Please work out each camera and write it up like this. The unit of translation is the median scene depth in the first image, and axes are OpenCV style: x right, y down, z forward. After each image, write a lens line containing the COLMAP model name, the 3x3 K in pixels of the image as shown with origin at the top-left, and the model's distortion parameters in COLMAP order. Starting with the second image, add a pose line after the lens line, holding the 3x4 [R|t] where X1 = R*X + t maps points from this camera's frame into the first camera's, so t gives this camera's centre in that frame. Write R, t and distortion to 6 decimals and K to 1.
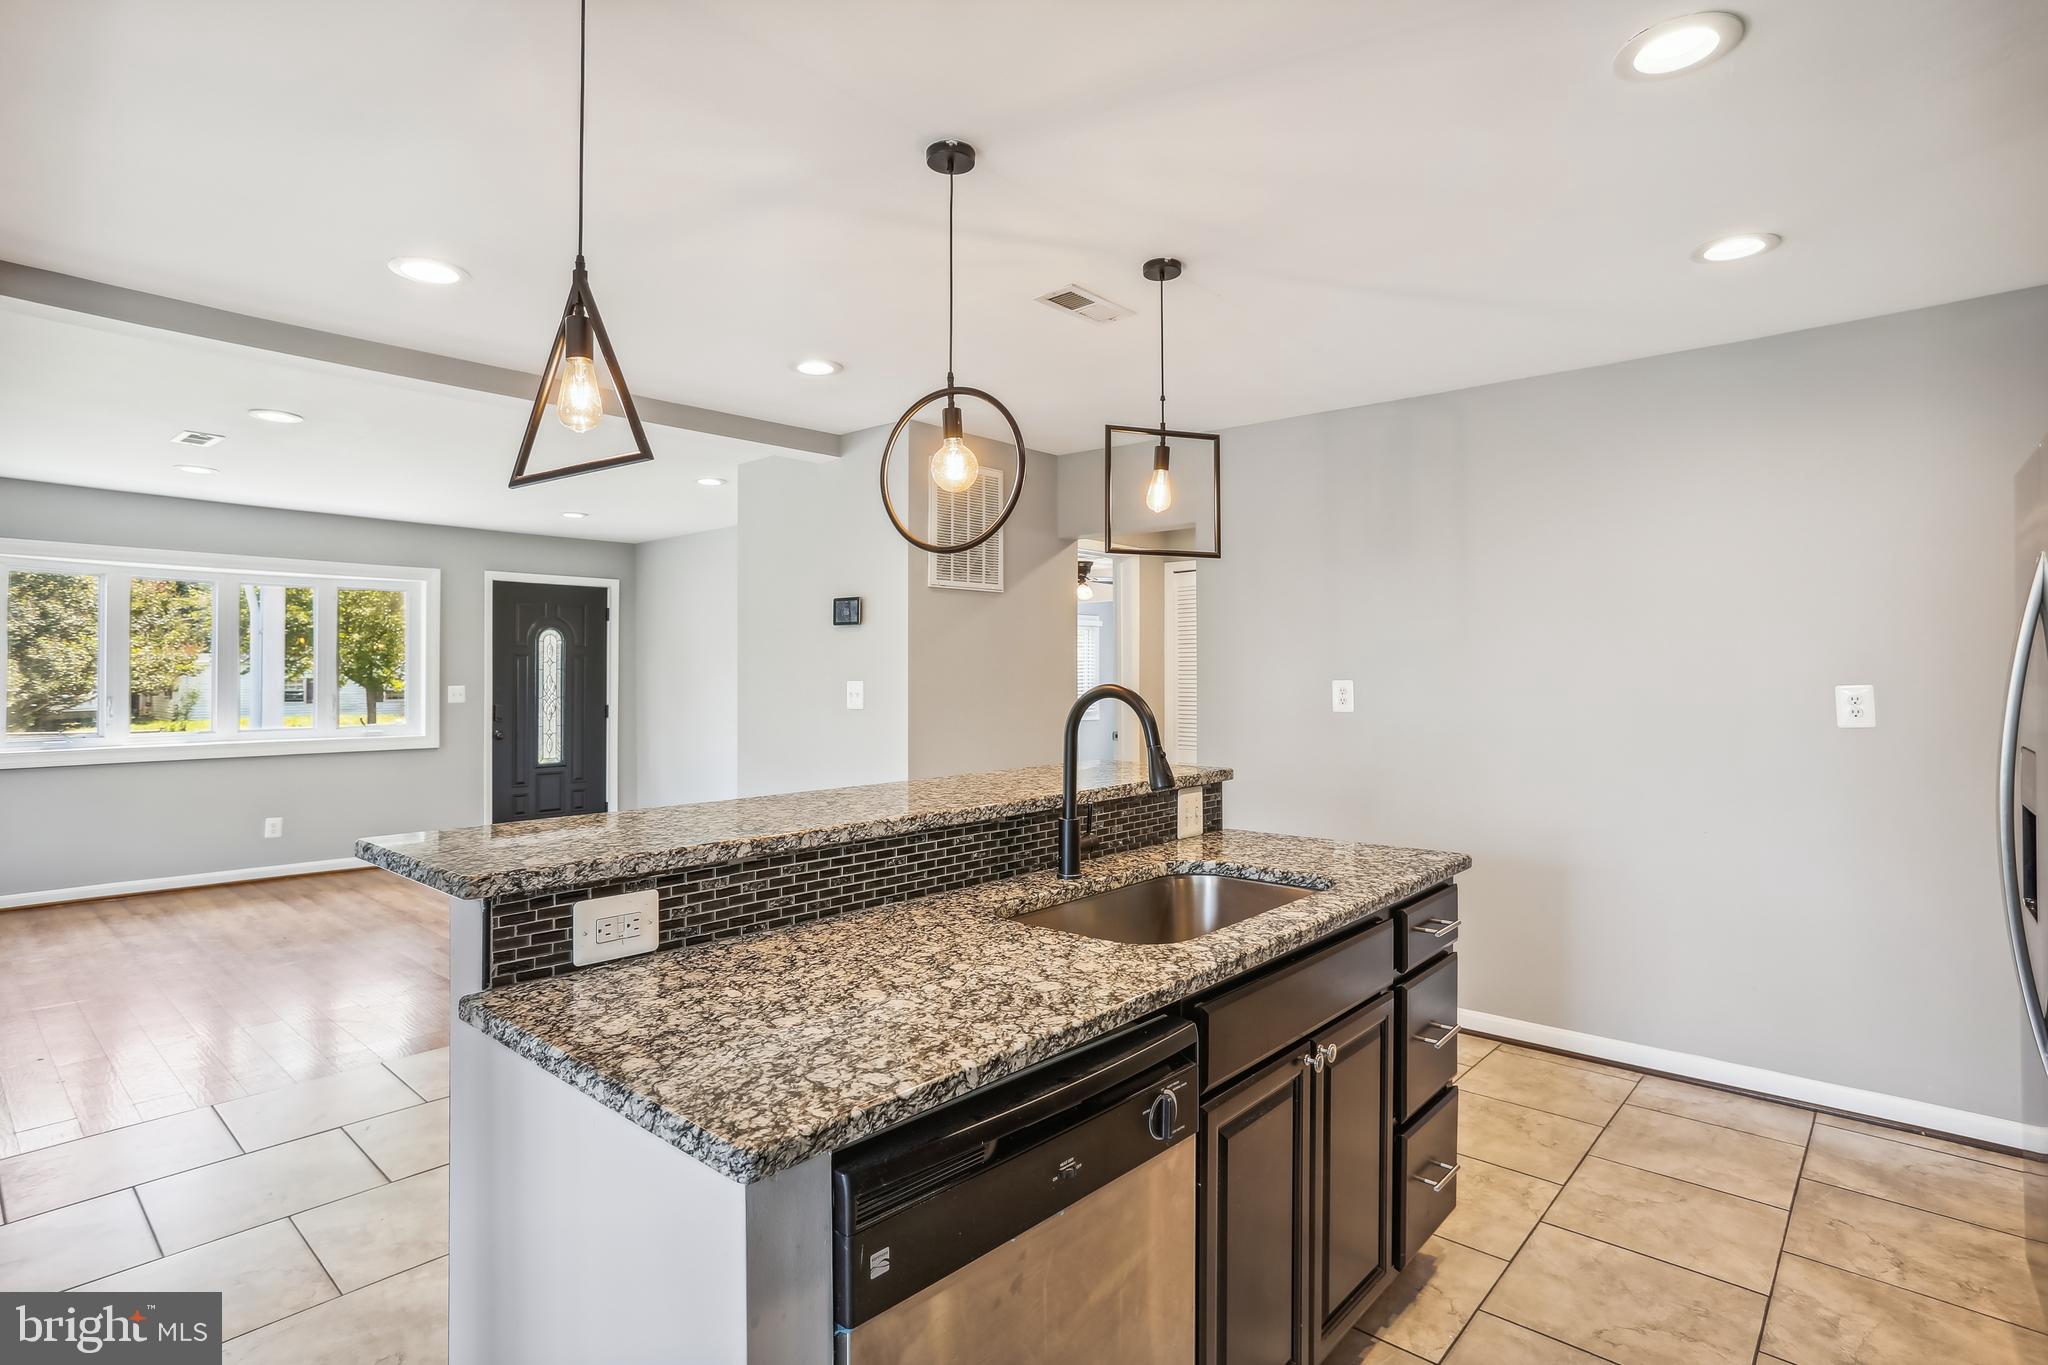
lens RADIAL K [[1021.6, 0, 1030.4], [0, 1021.6, 671.8], [0, 0, 1]] dist [-0.048255, 0.023633]
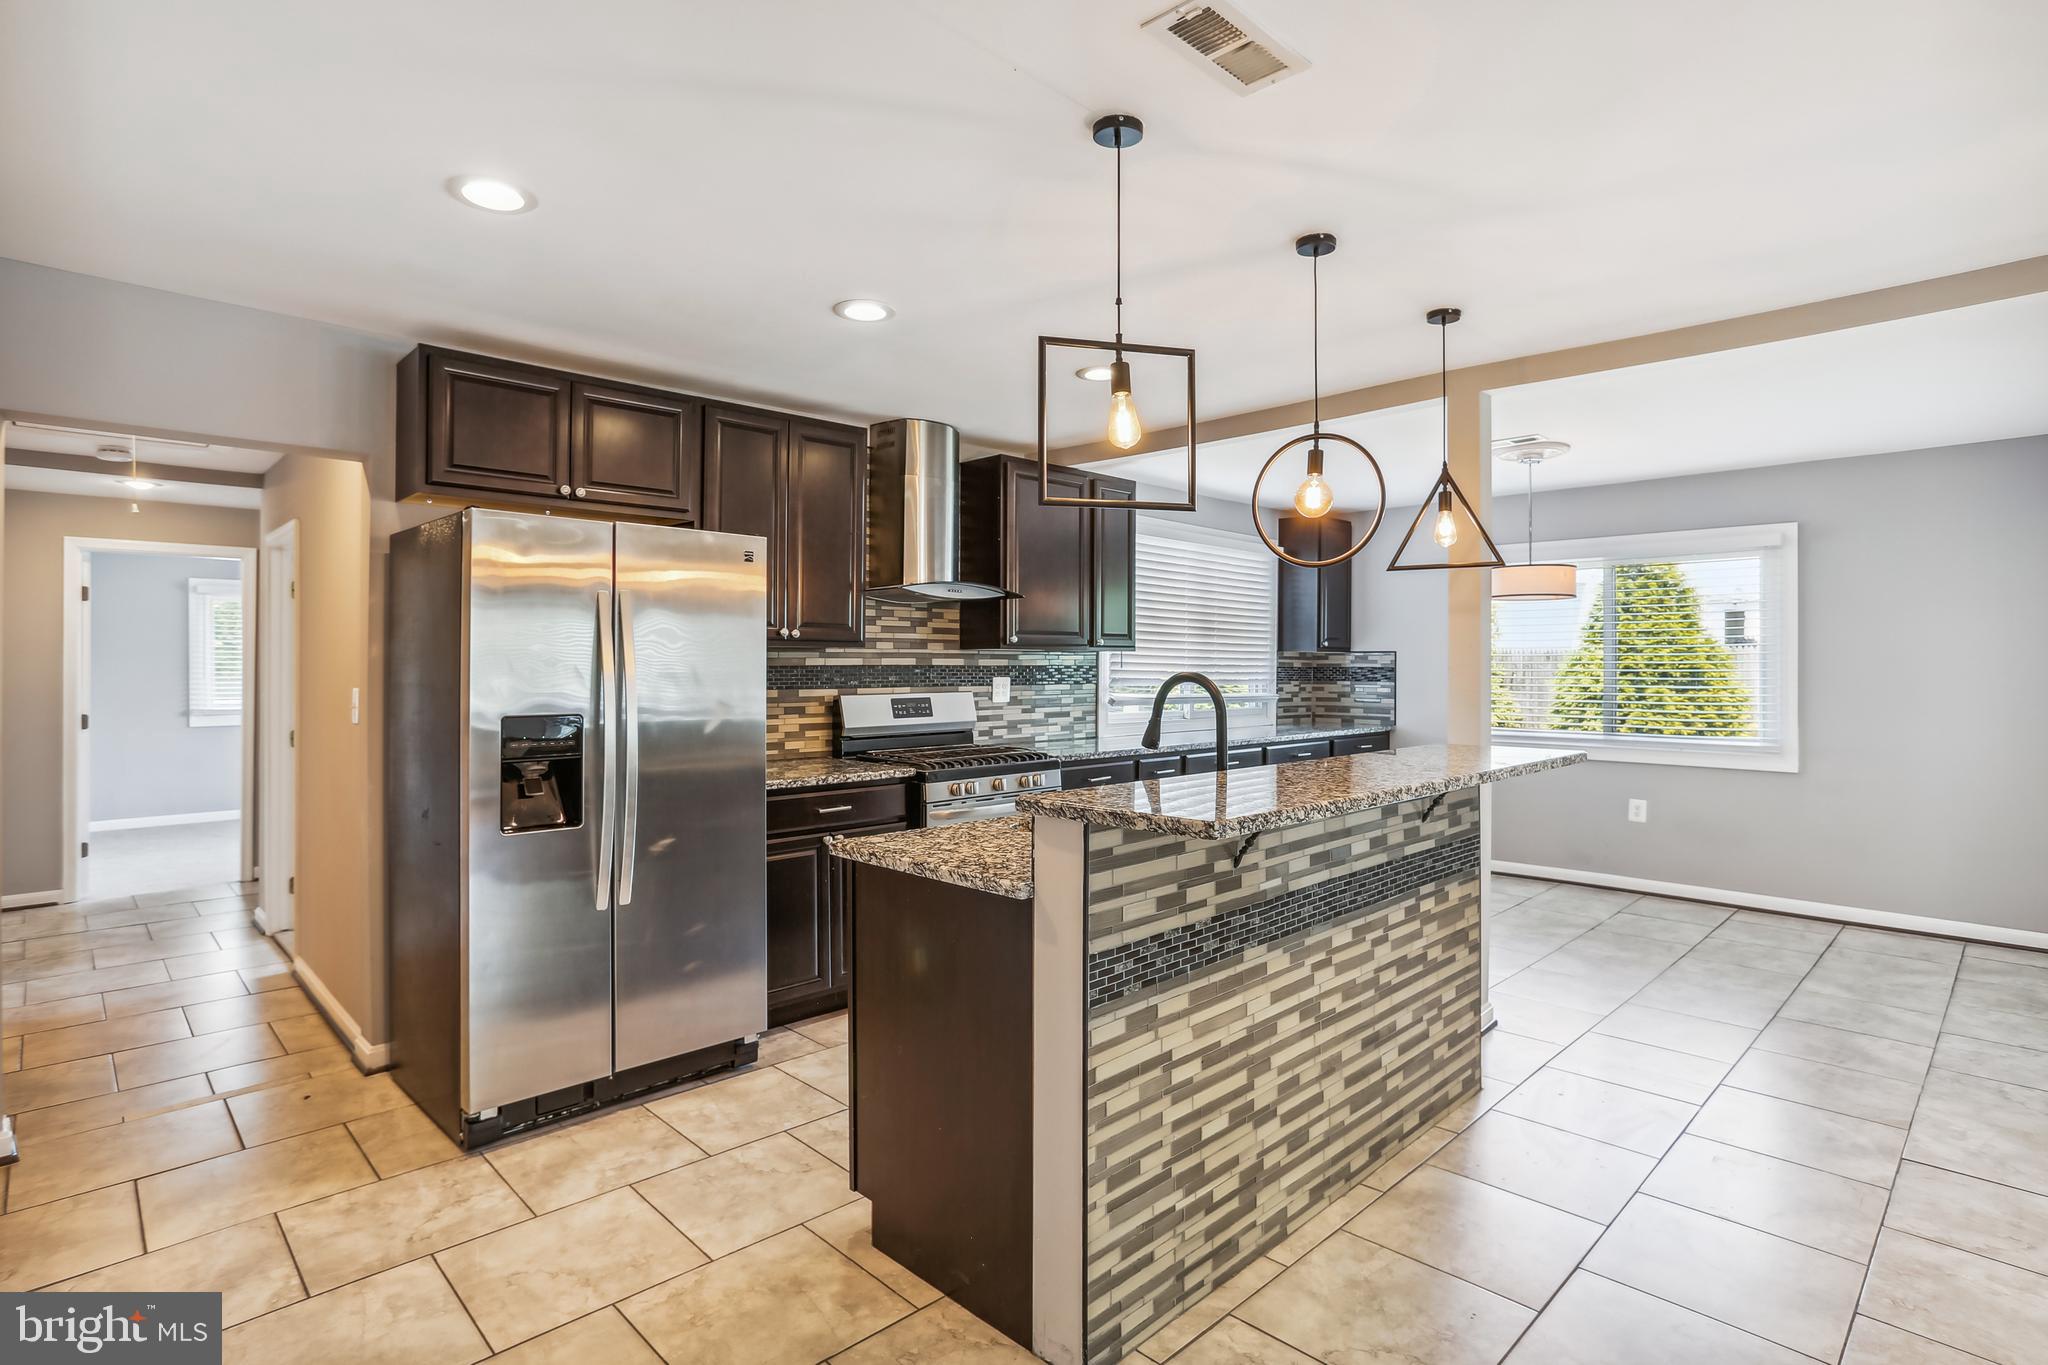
lens RADIAL K [[1021.6, 0, 1030.4], [0, 1021.6, 671.8], [0, 0, 1]] dist [-0.048255, 0.023633]
pose [[-0.997693, -0.000101, 0.067881, 0.146054], [0.000184, 0.999991, 0.004203, 0.005114], [-0.067881, 0.004205, -0.997685, 1.769611]]
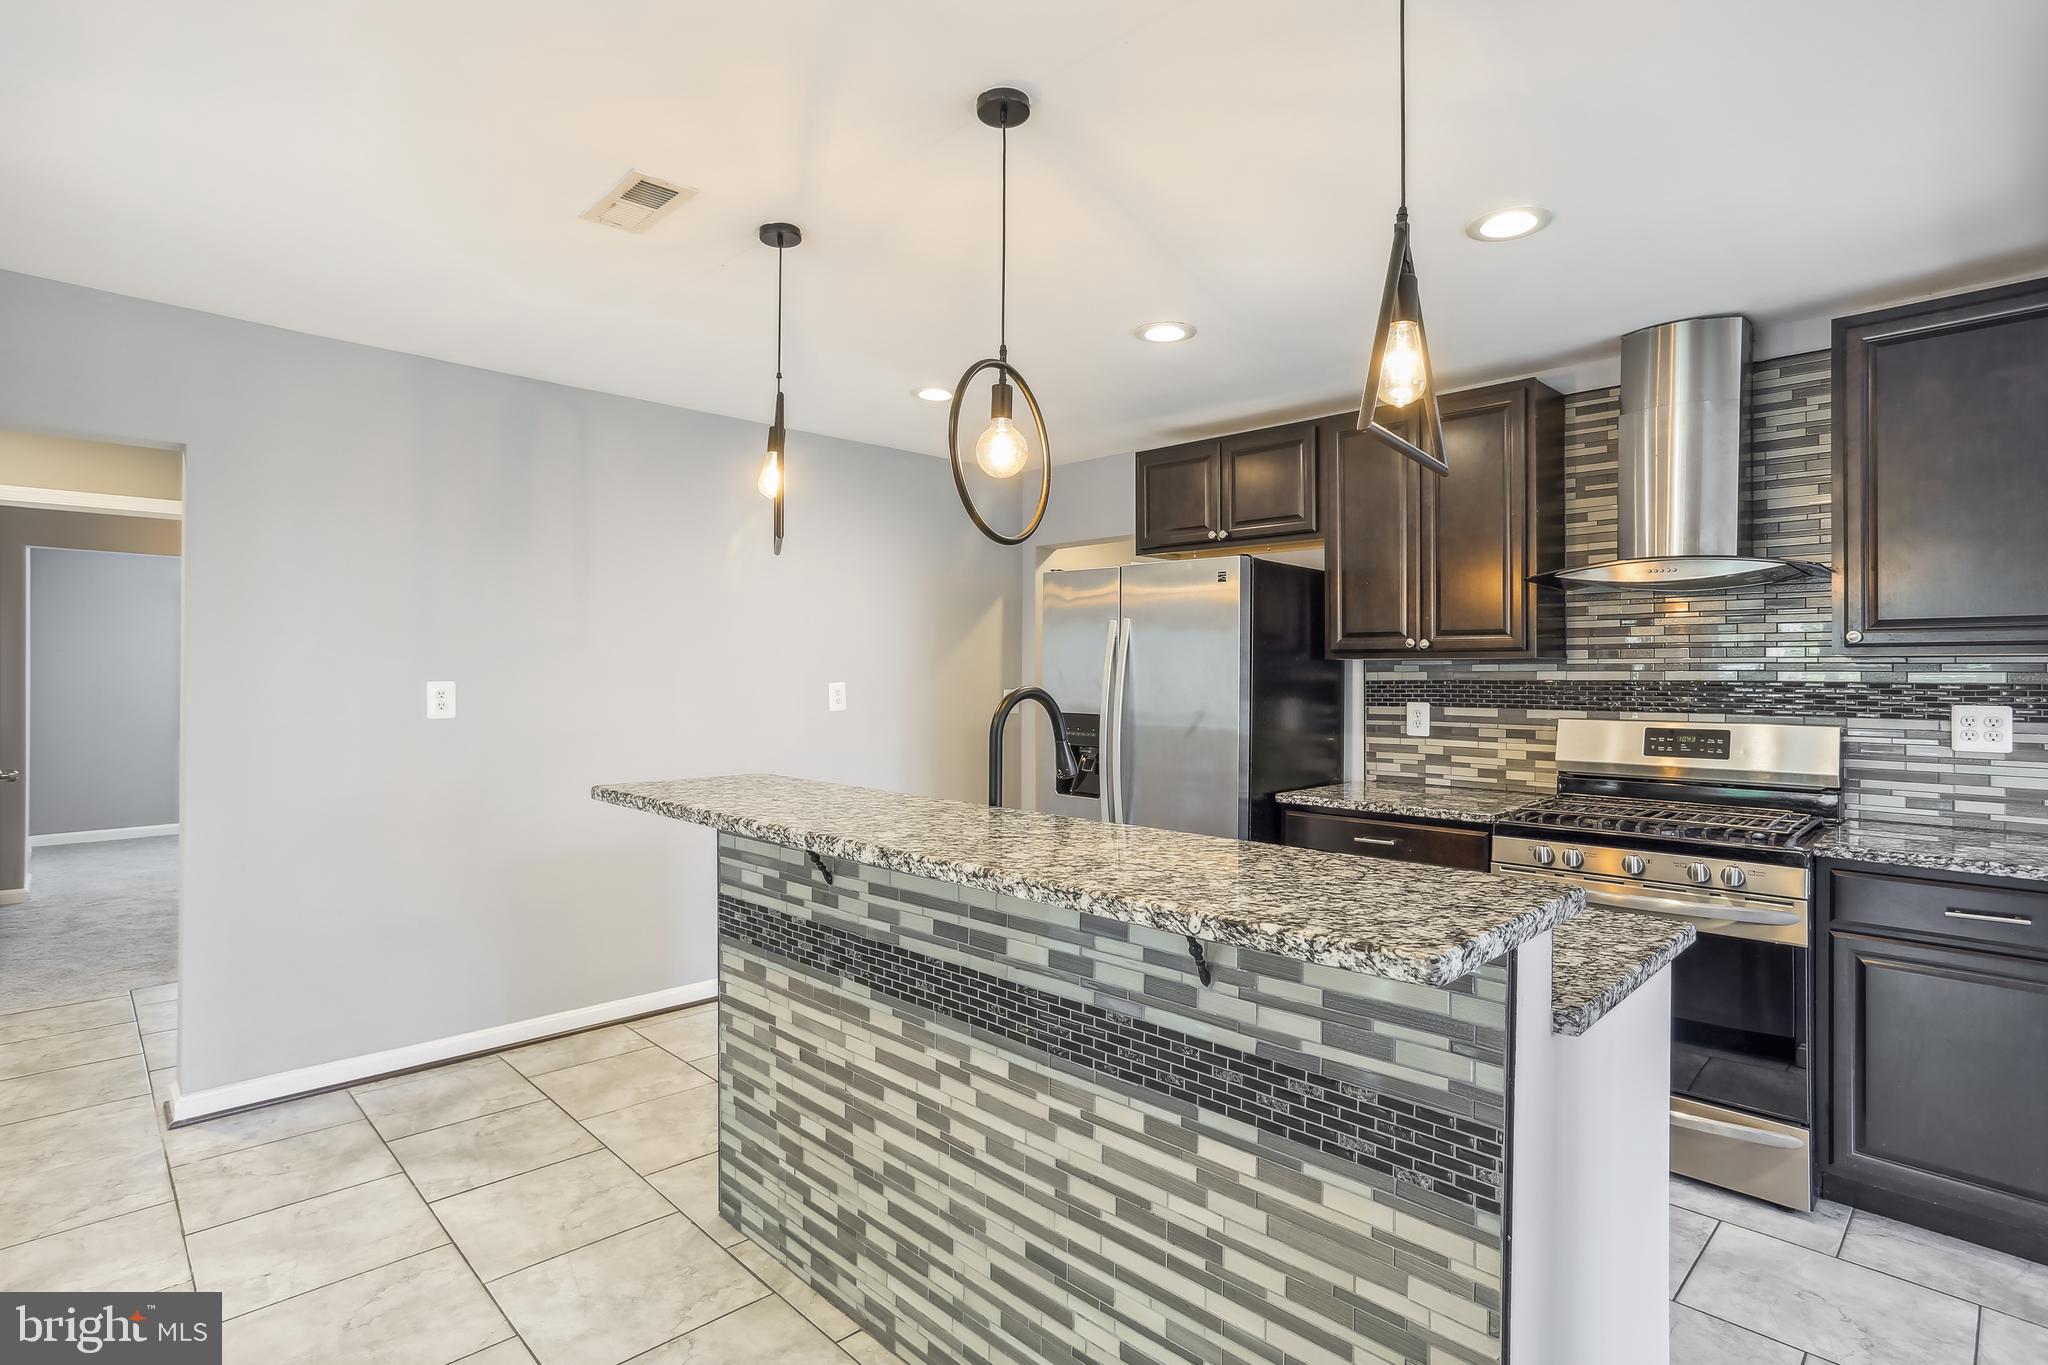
lens RADIAL K [[1021.6, 0, 1030.4], [0, 1021.6, 671.8], [0, 0, 1]] dist [-0.048255, 0.023633]
pose [[0.065110, 0.003139, 0.997873, -0.769897], [-0.007725, 0.999967, -0.002642, -0.000946], [-0.997848, -0.007537, 0.065132, 0.717409]]
